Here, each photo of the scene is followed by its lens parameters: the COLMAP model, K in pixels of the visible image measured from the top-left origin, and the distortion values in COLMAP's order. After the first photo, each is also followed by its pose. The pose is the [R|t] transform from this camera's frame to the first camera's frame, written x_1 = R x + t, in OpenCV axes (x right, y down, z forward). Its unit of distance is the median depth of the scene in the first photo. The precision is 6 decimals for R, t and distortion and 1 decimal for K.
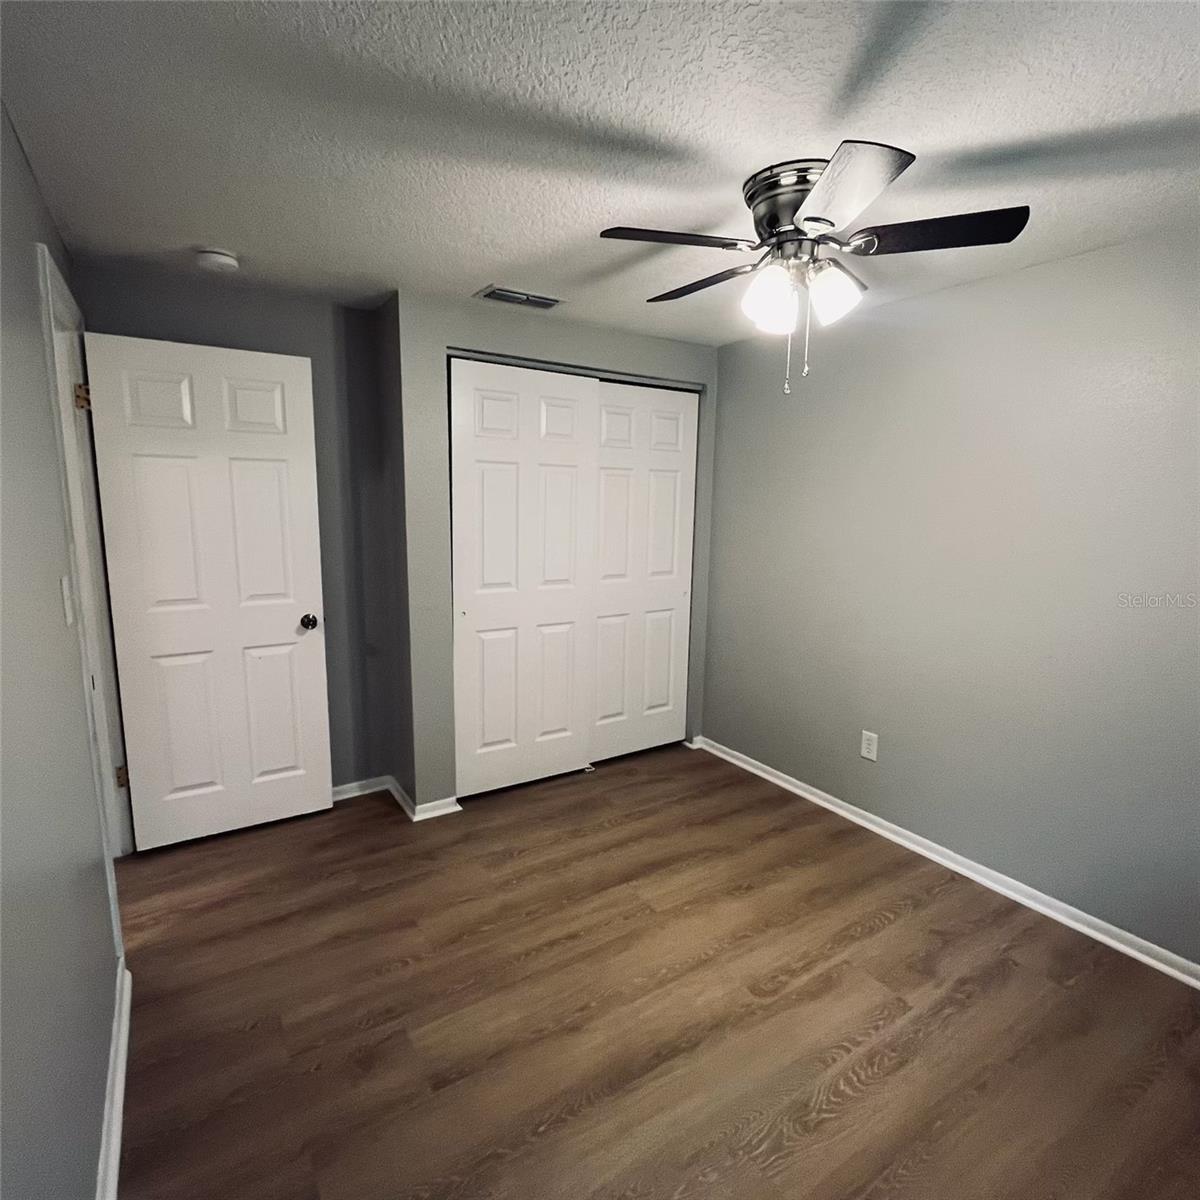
lens RADIAL K [[648.8, 0, 599.2], [0, 648.8, 598.9], [0, 0, 1]] dist [-0.002555, -0.000413]
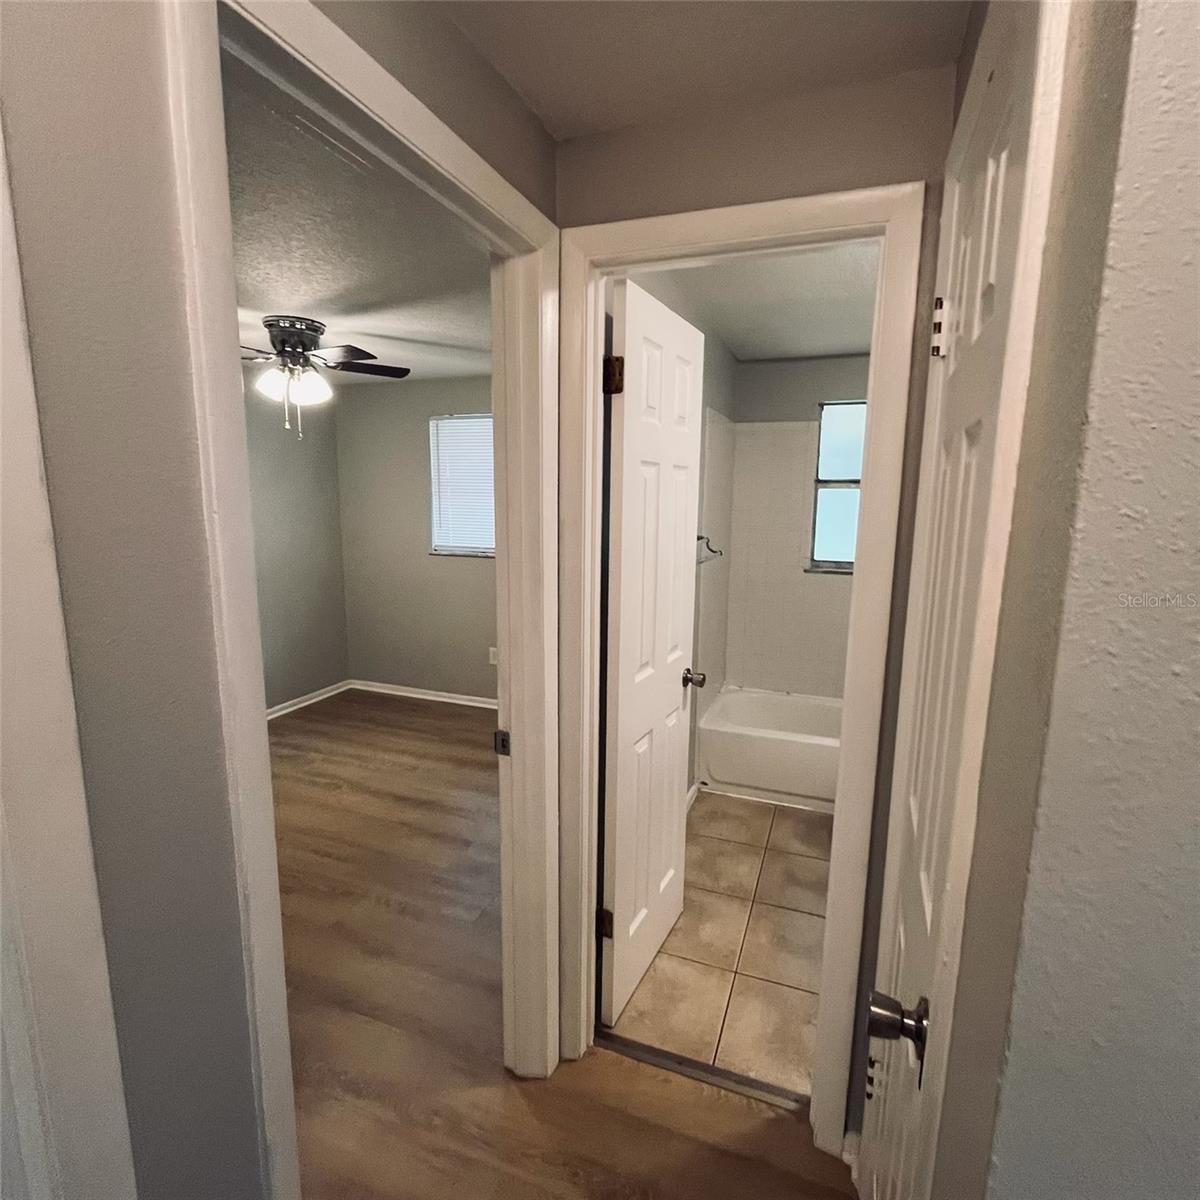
lens RADIAL K [[648.8, 0, 599.2], [0, 648.8, 598.9], [0, 0, 1]] dist [-0.002555, -0.000413]
pose [[-0.586875, -0.154411, 0.794818, -1.312367], [0.110457, 0.957201, 0.267516, -0.233558], [-0.802108, 0.244791, -0.544701, 1.133796]]
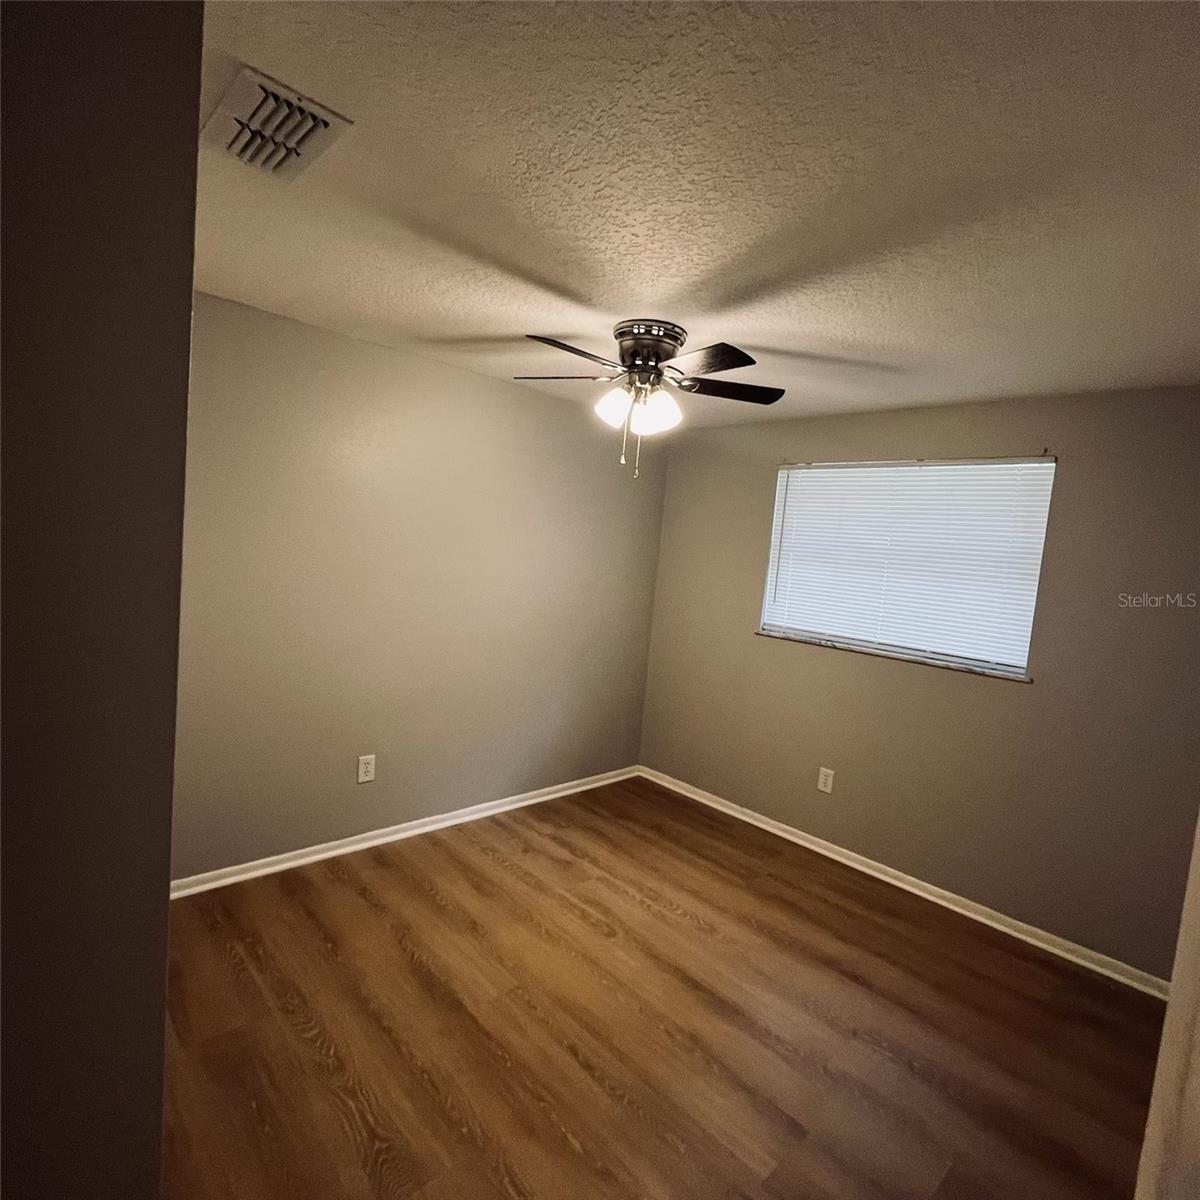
lens RADIAL K [[648.8, 0, 599.2], [0, 648.8, 598.9], [0, 0, 1]] dist [-0.002555, -0.000413]
pose [[-0.179065, -0.110443, 0.977619, -0.845978], [0.067137, 0.989991, 0.124138, -0.194409], [-0.981544, 0.087863, -0.169858, 1.068352]]
